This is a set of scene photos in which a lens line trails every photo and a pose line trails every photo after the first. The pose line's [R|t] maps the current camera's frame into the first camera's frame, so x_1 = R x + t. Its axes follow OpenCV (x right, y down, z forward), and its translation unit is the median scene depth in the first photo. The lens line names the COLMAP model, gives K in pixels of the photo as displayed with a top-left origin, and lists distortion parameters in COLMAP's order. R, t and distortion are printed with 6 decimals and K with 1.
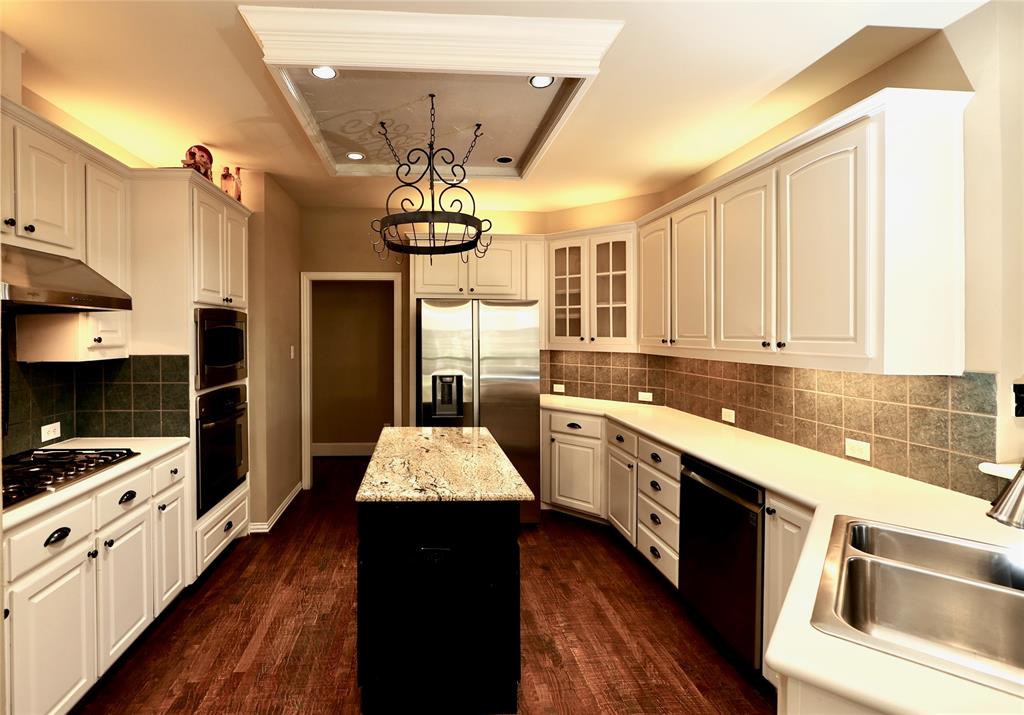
lens RADIAL K [[502.3, 0, 503.6], [0, 502.3, 337.1], [0, 0, 1]] dist [-0.005571, 0.001416]
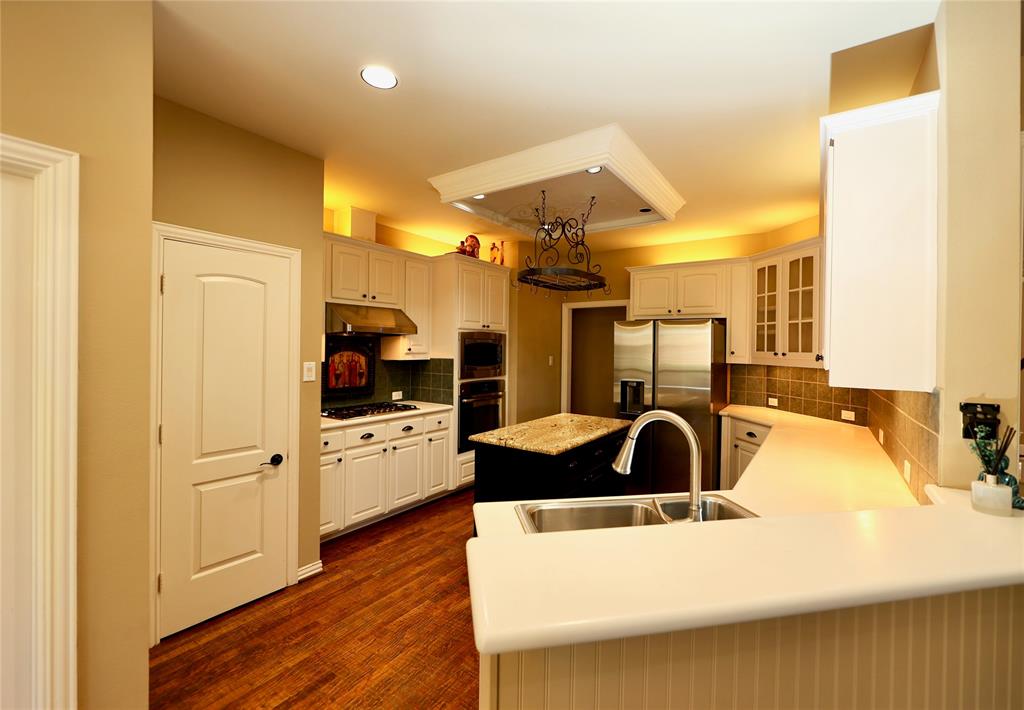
lens RADIAL K [[449.1, 0, 517.5], [0, 449.1, 348.9], [0, 0, 1]] dist [-0.009031, -0.000129]
pose [[0.781734, 0.006535, -0.623578, 0.468091], [-0.011236, 0.999930, -0.003607, 0.003670], [0.623511, 0.009827, 0.781753, -0.080265]]
